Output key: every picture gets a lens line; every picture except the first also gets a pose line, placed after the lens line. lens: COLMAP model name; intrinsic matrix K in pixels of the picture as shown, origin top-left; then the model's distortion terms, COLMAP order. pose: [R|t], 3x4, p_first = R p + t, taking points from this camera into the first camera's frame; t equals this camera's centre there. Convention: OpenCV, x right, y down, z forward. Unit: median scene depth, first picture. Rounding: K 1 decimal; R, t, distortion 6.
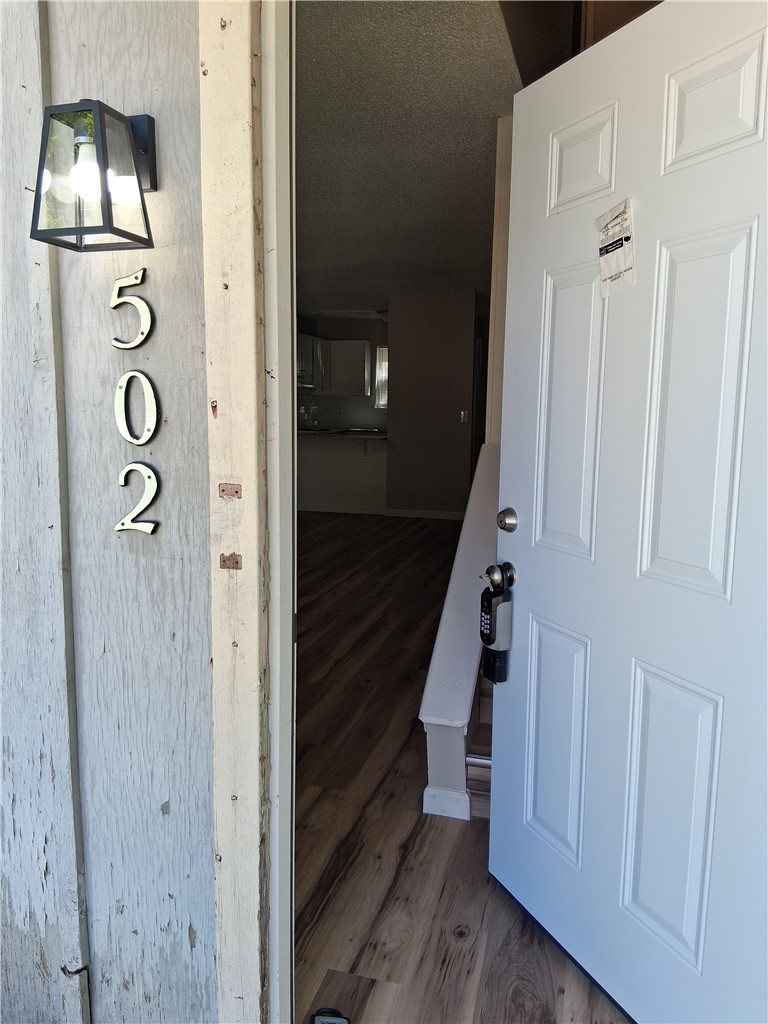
lens RADIAL K [[773.5, 0, 384.0], [0, 773.5, 512.0], [0, 0, 1]] dist [0.081959, -0.116012]
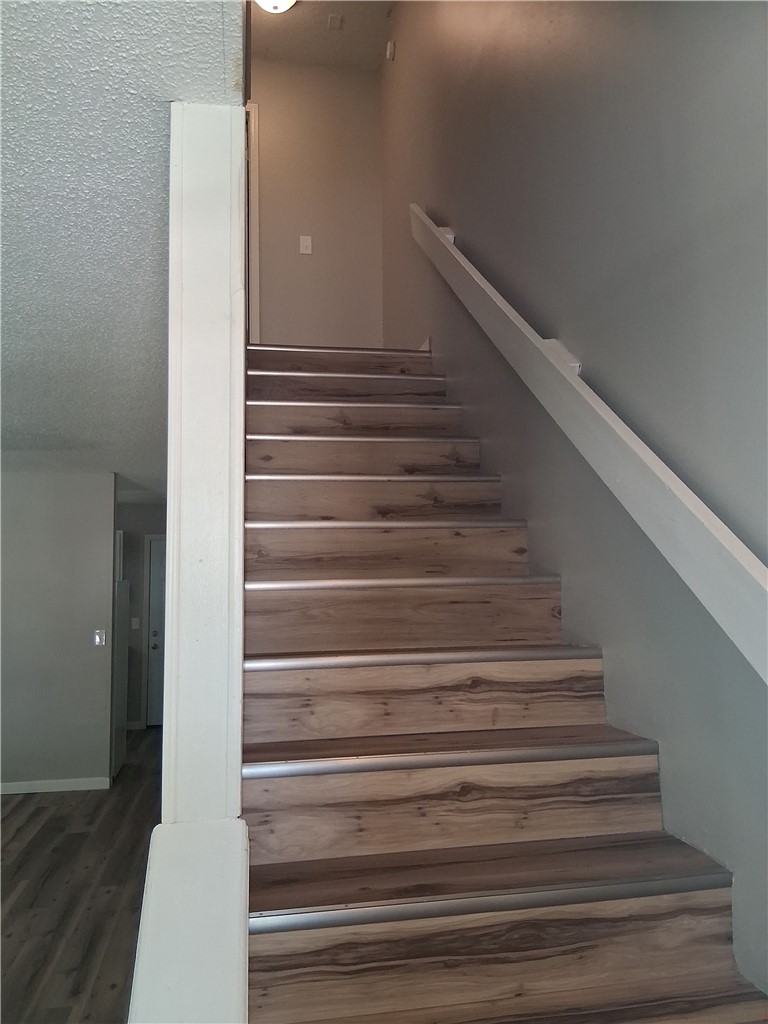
lens RADIAL K [[773.5, 0, 384.0], [0, 773.5, 512.0], [0, 0, 1]] dist [0.081959, -0.116012]
pose [[0.899698, 0.013785, 0.436295, 0.025952], [0.088817, 0.972812, -0.213889, -0.068671], [-0.427381, 0.231186, 0.874013, 0.263739]]
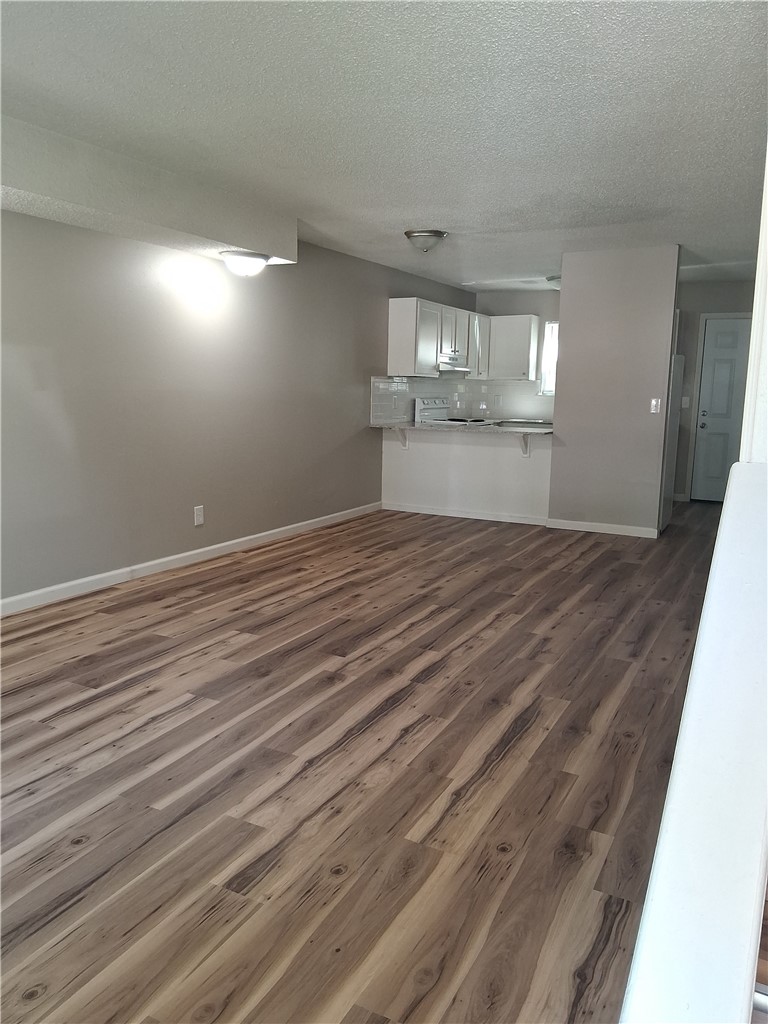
lens RADIAL K [[773.5, 0, 384.0], [0, 773.5, 512.0], [0, 0, 1]] dist [0.081959, -0.116012]
pose [[0.977758, 0.039397, -0.206002, 0.002103], [-0.035966, 0.999145, 0.020375, -0.026646], [0.206629, -0.012513, 0.978339, 0.198842]]
